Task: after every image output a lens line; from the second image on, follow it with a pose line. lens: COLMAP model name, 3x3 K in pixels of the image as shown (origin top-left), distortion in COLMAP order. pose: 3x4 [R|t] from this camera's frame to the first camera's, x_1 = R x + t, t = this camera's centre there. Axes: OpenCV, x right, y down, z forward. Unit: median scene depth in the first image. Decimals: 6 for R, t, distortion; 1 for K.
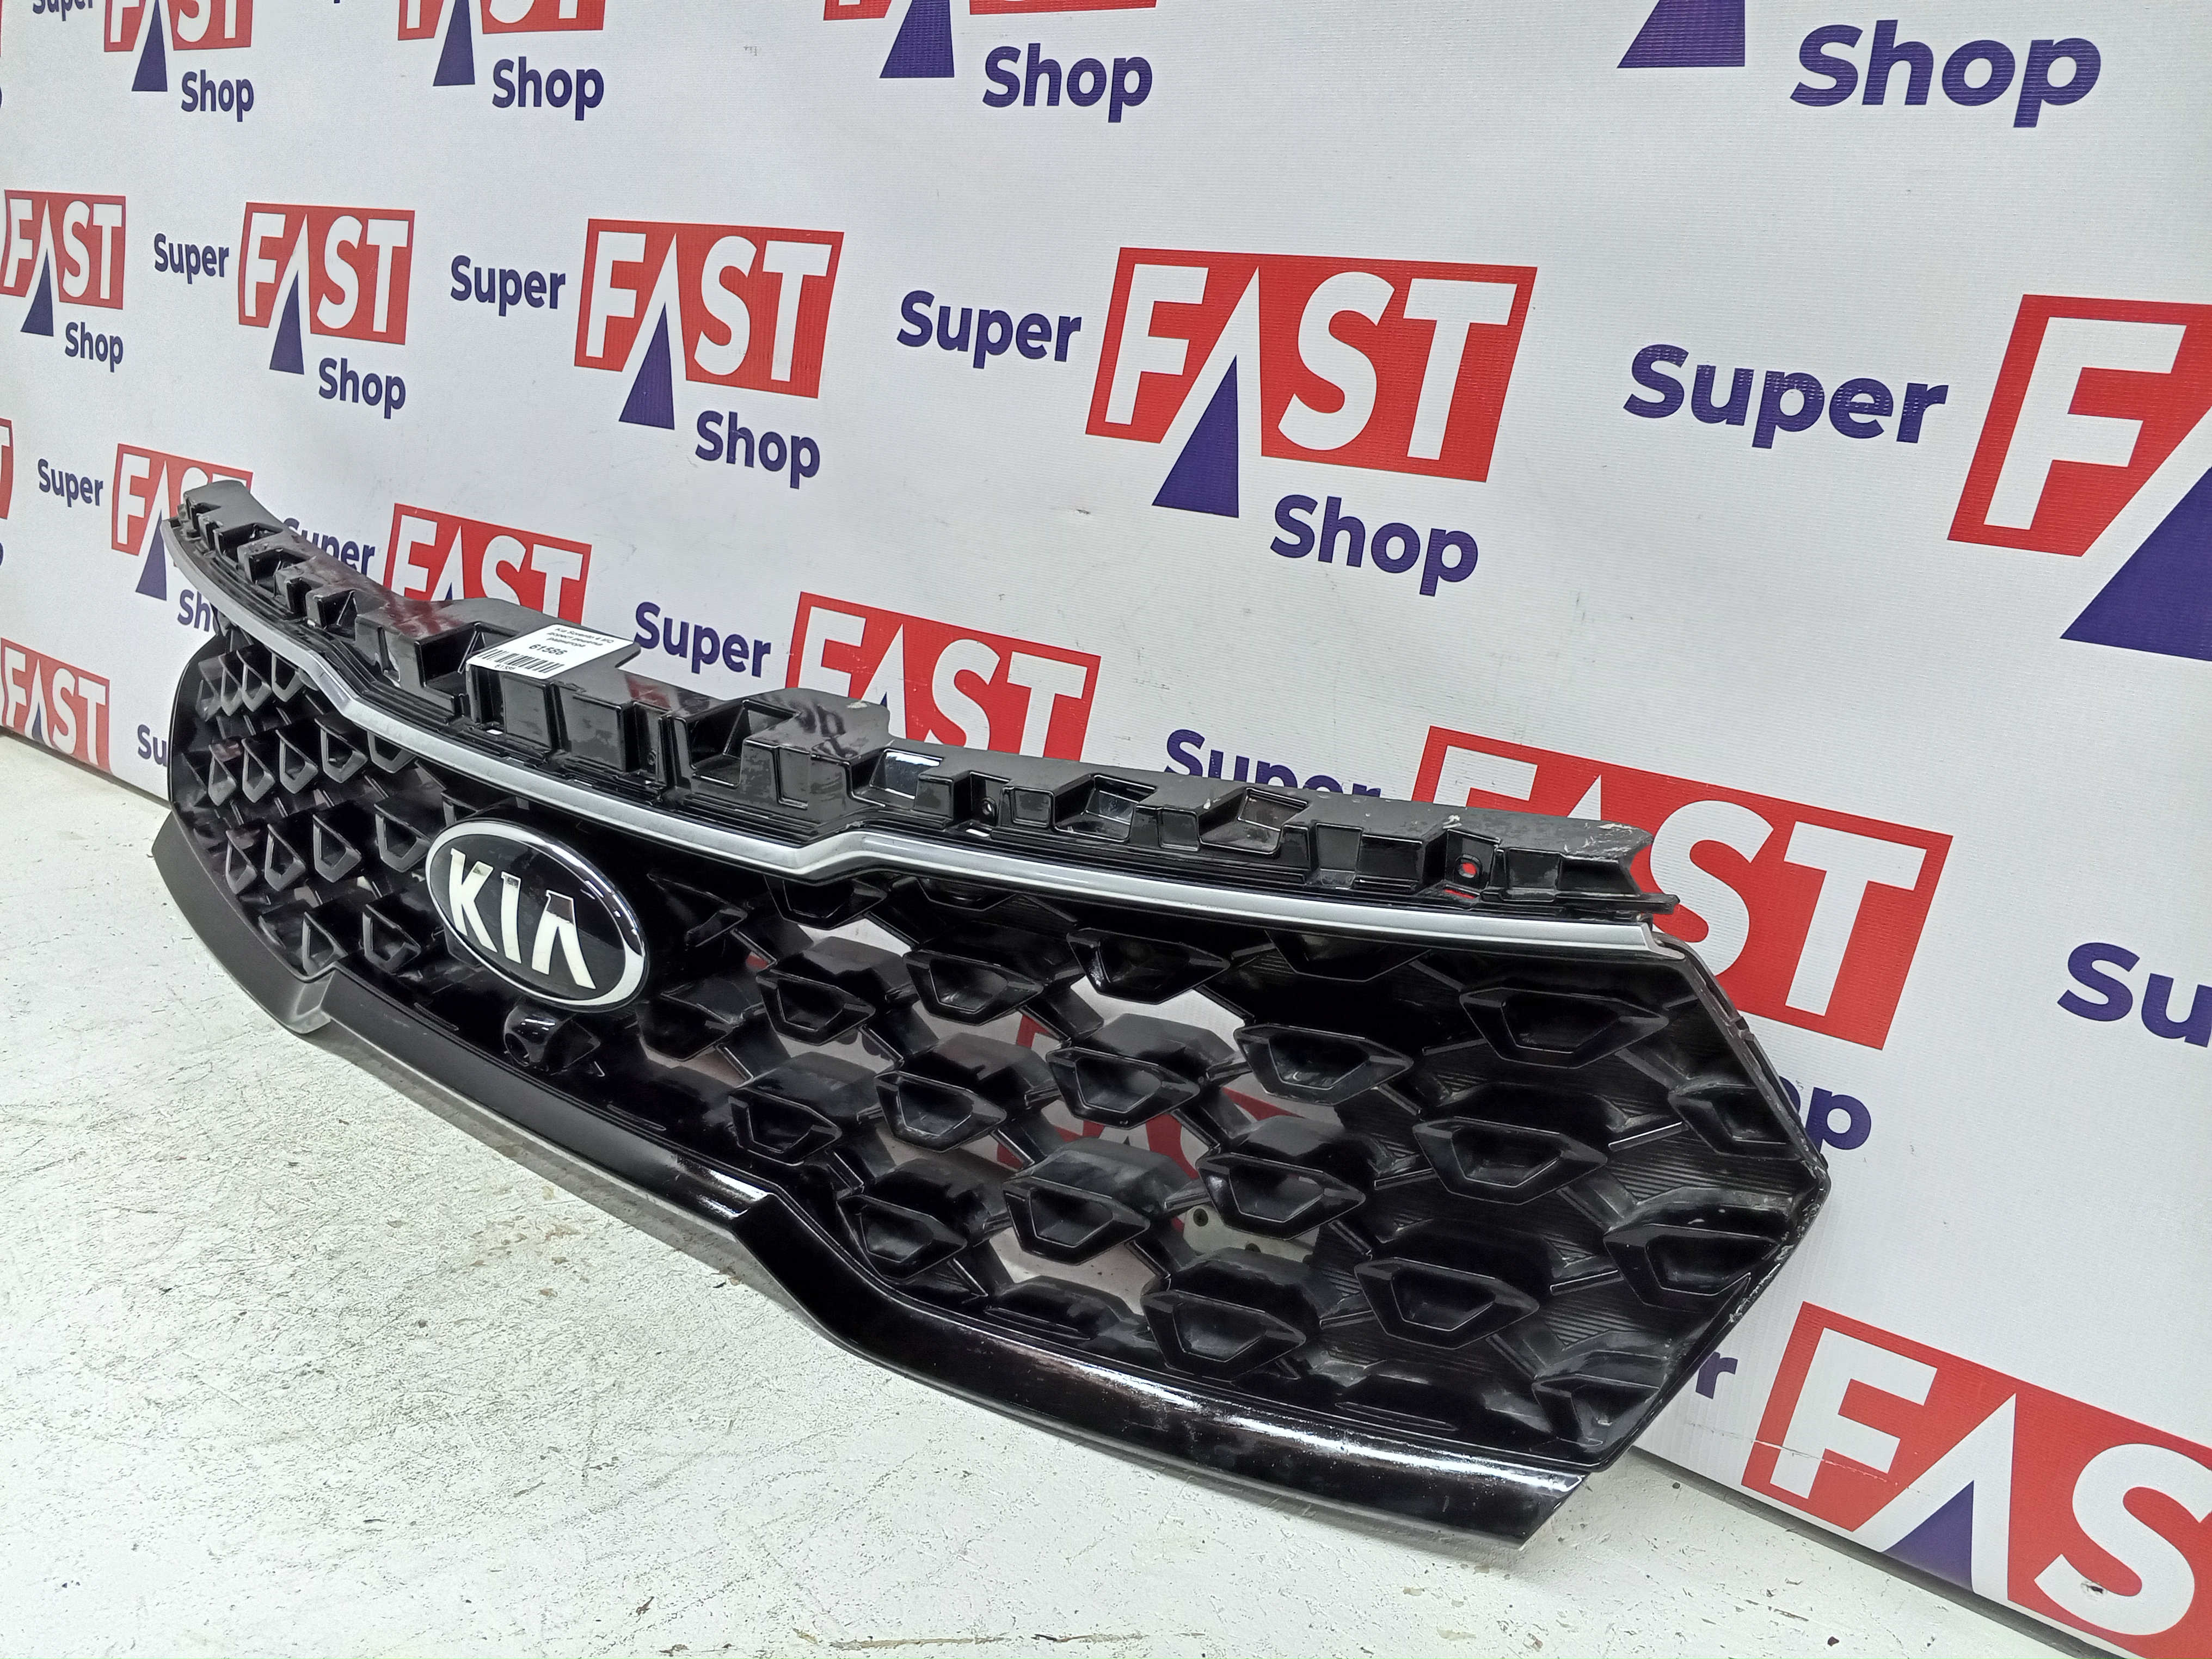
lens RADIAL K [[1794.2, 0, 1119.3], [0, 1794.2, 828.7], [0, 0, 1]] dist [0.010425, -0.040441]
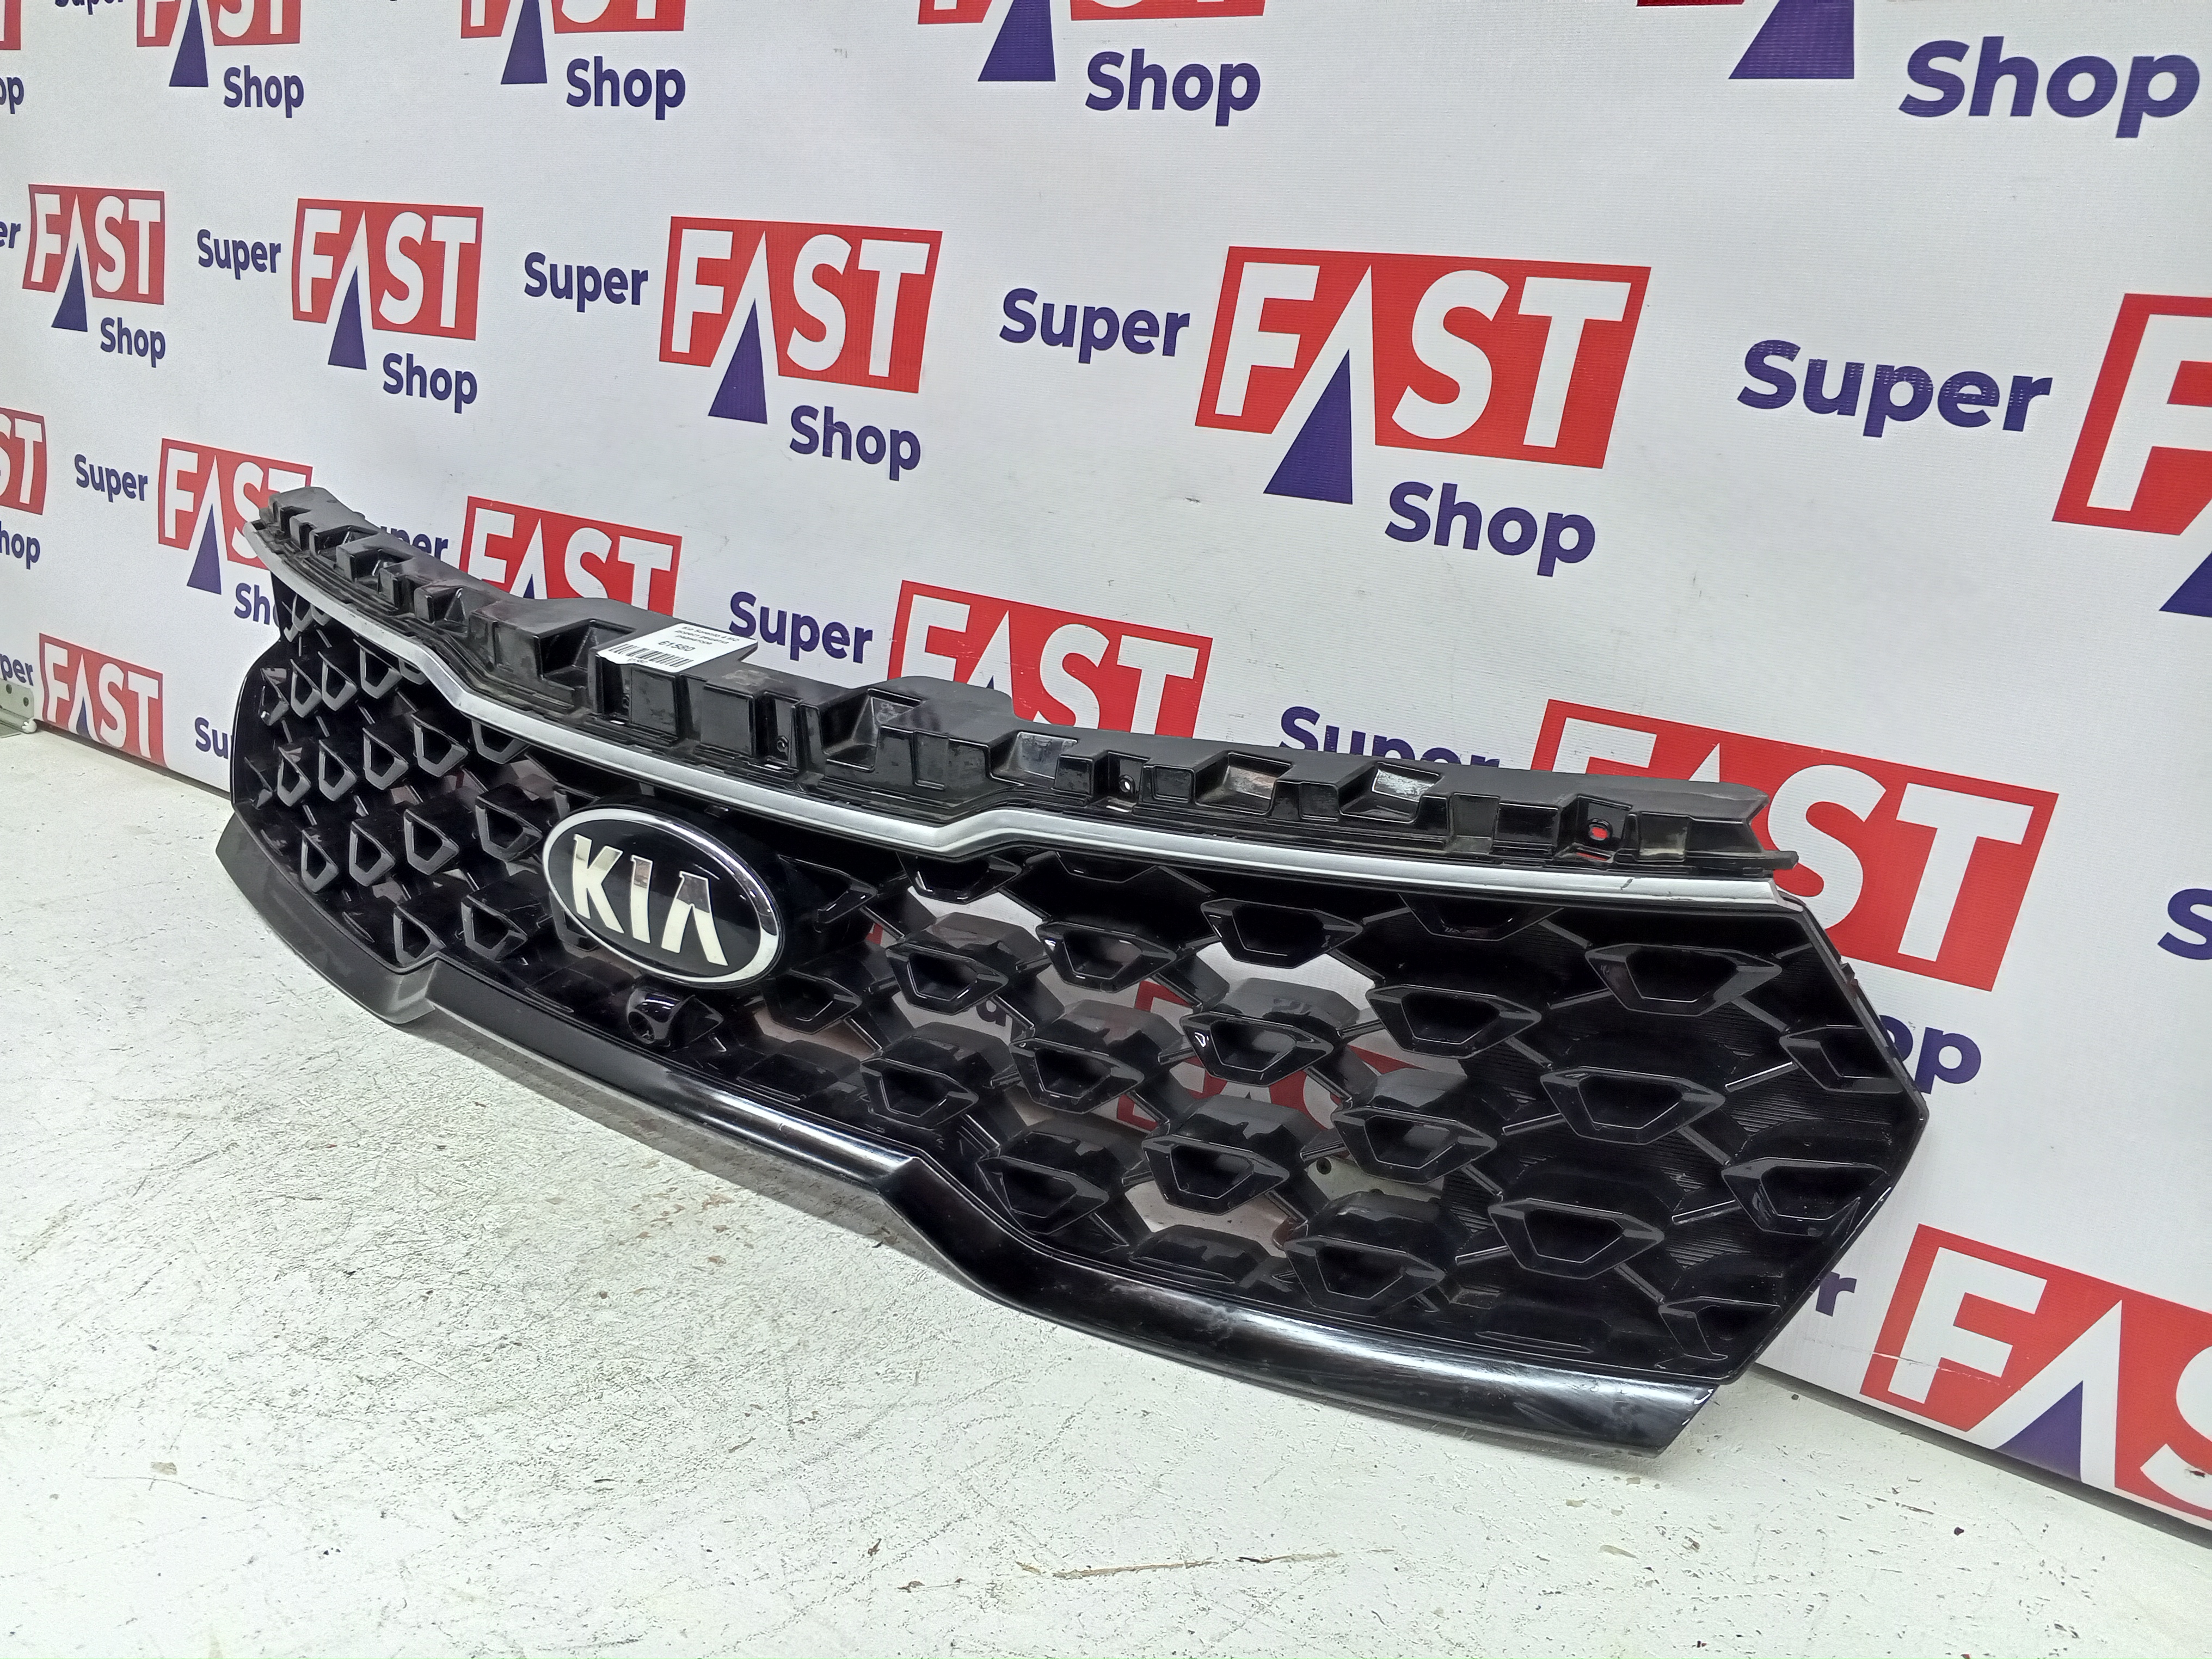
lens RADIAL K [[1794.2, 0, 1113.5], [0, 1794.2, 827.9], [0, 0, 1]] dist [0.010425, -0.040441]
pose [[0.998991, -0.030382, 0.033088, -0.121231], [0.029383, 0.999110, 0.030256, -0.021172], [-0.033978, -0.029253, 0.998994, -0.055184]]
